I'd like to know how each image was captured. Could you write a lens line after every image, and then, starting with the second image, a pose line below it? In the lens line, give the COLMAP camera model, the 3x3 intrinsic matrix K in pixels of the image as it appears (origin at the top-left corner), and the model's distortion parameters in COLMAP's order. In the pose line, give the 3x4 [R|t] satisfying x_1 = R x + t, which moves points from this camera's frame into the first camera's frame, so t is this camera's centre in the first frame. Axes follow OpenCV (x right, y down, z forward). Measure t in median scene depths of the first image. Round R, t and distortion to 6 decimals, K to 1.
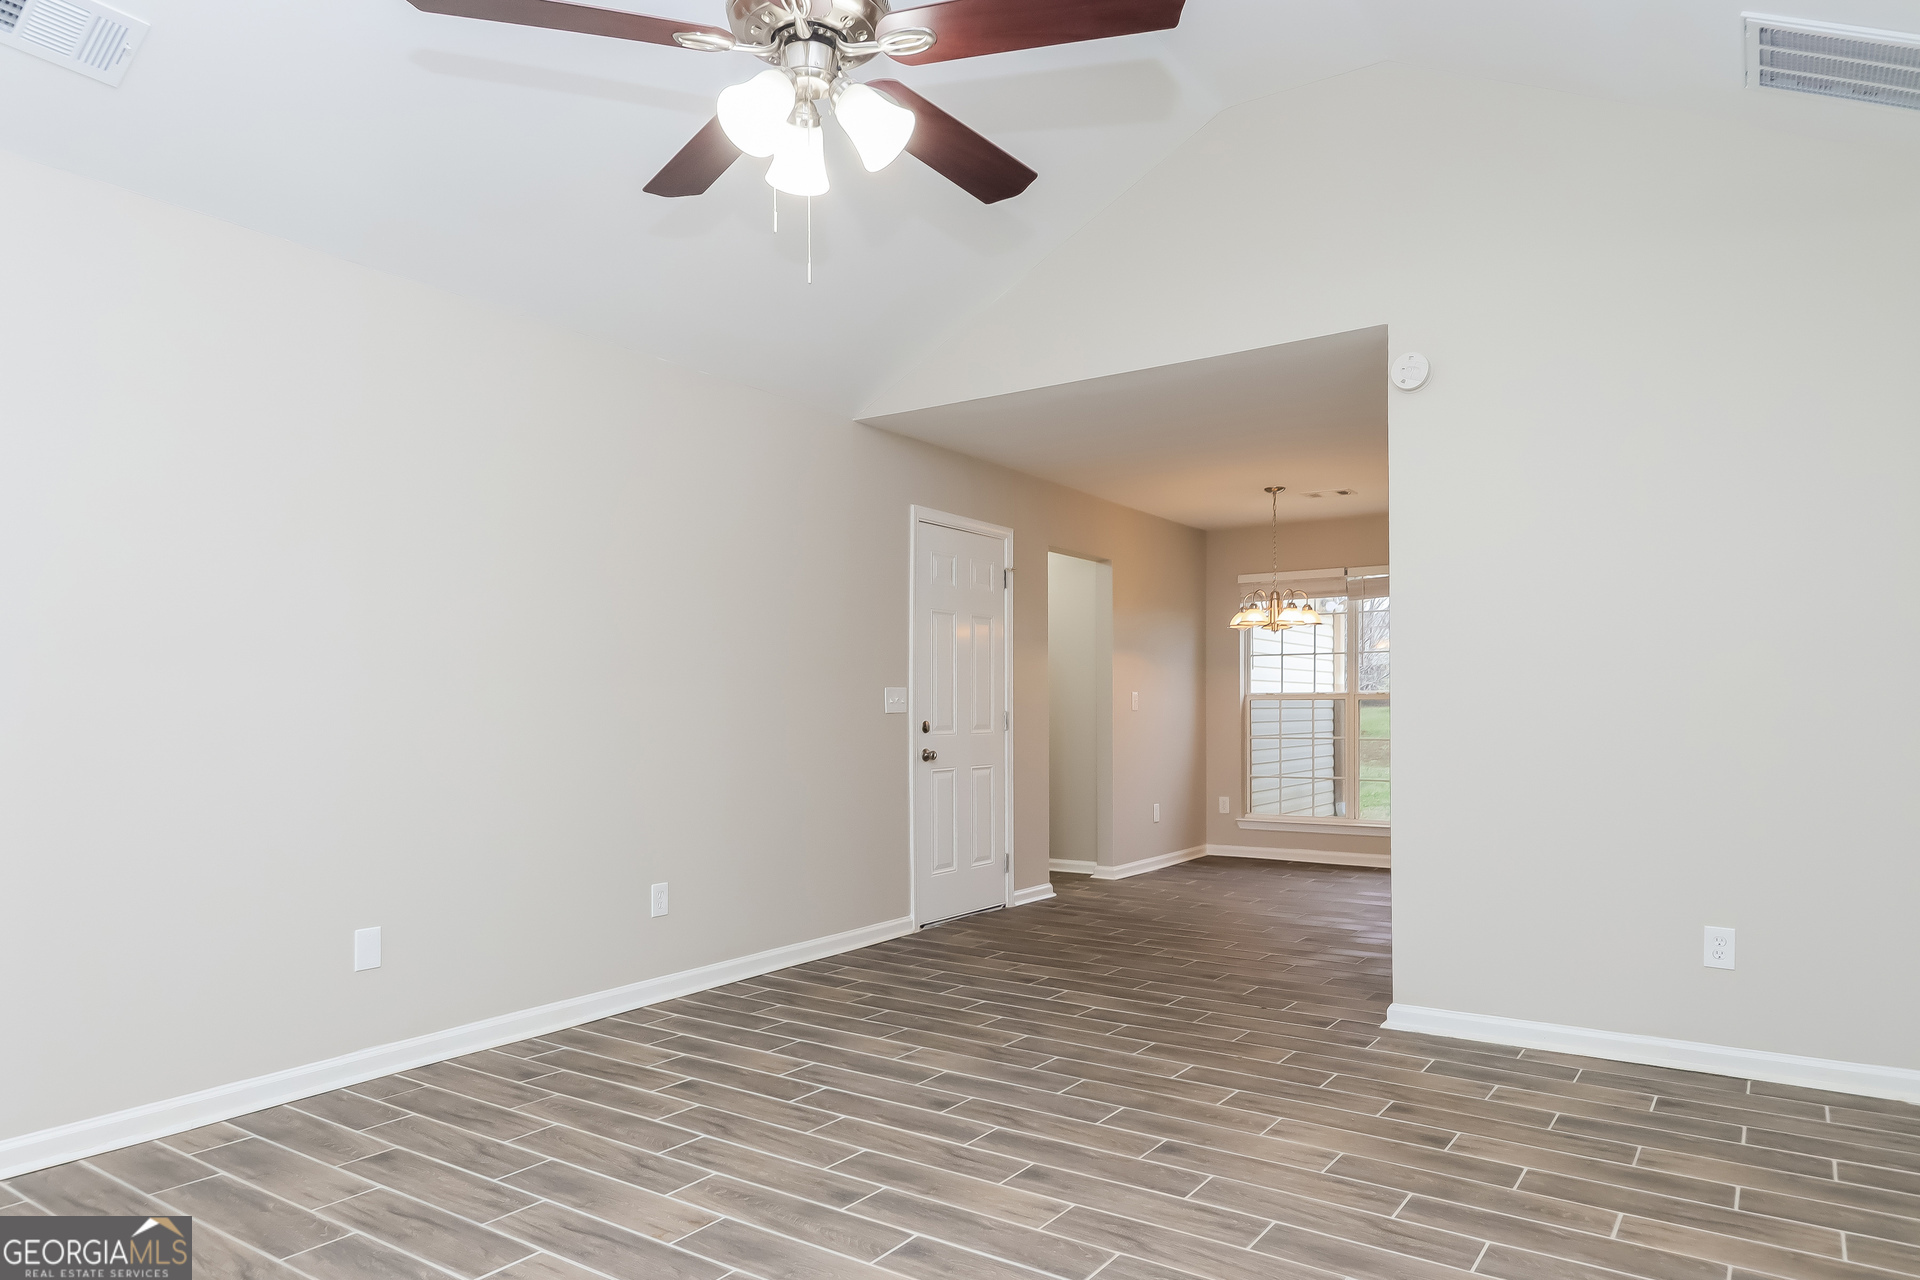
lens RADIAL K [[1198.4, 0, 970.9], [0, 1198.4, 644.8], [0, 0, 1]] dist [0.018851, 0.001513]
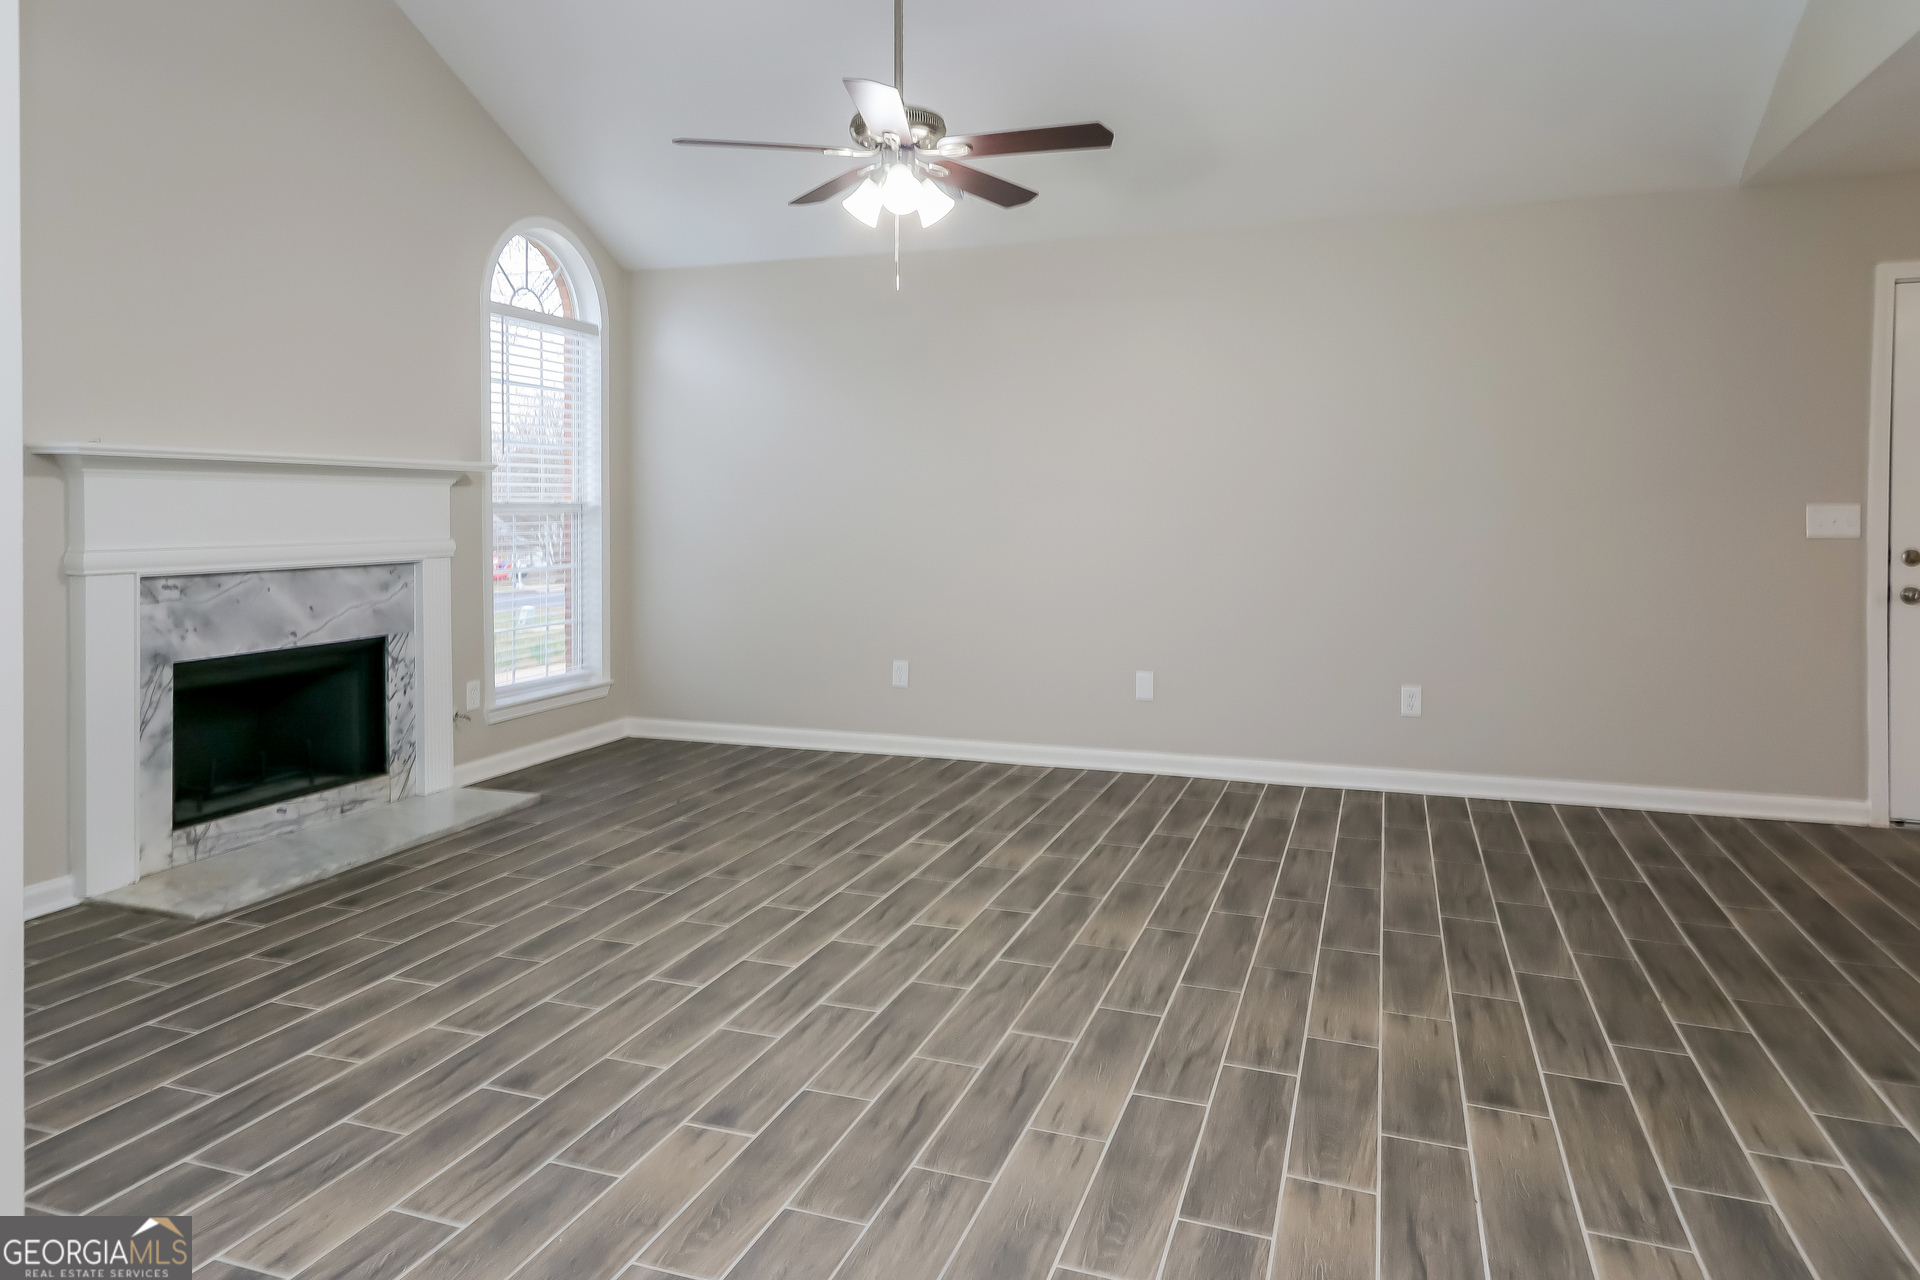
lens RADIAL K [[1198.4, 0, 961.1], [0, 1198.4, 637.2], [0, 0, 1]] dist [0.018851, 0.001513]
pose [[0.254530, 0.107669, -0.961053, 1.115122], [0.049016, 0.991069, 0.124014, -0.007460], [0.965822, -0.078672, 0.246979, 0.528683]]
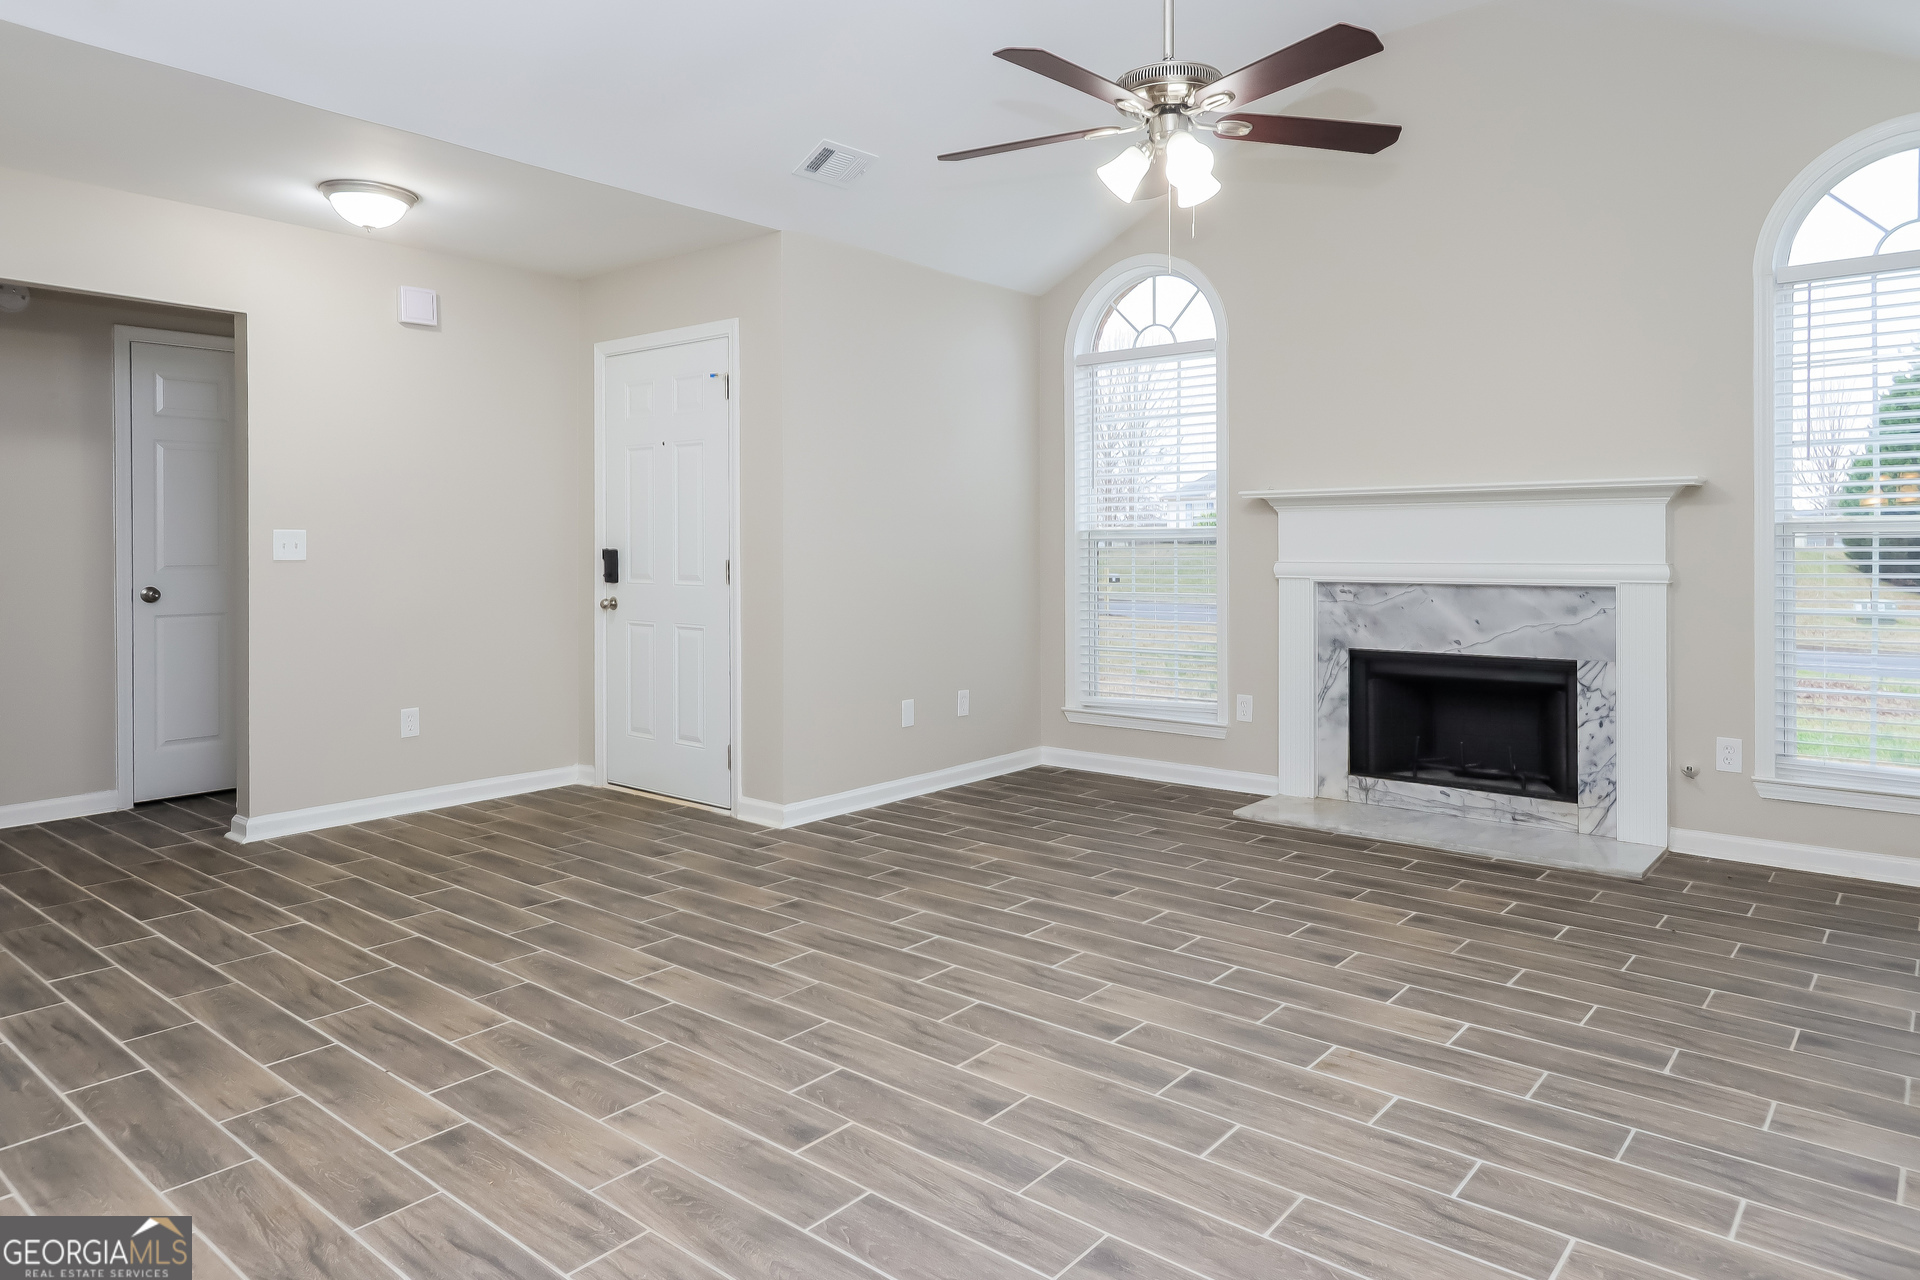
lens RADIAL K [[1198.4, 0, 956.2], [0, 1198.4, 633.0], [0, 0, 1]] dist [0.018851, 0.001513]
pose [[-0.994942, -0.000009, 0.100453, -0.012276], [0.002295, 0.999737, 0.022822, 0.080827], [-0.100426, 0.022937, -0.994680, 1.868719]]
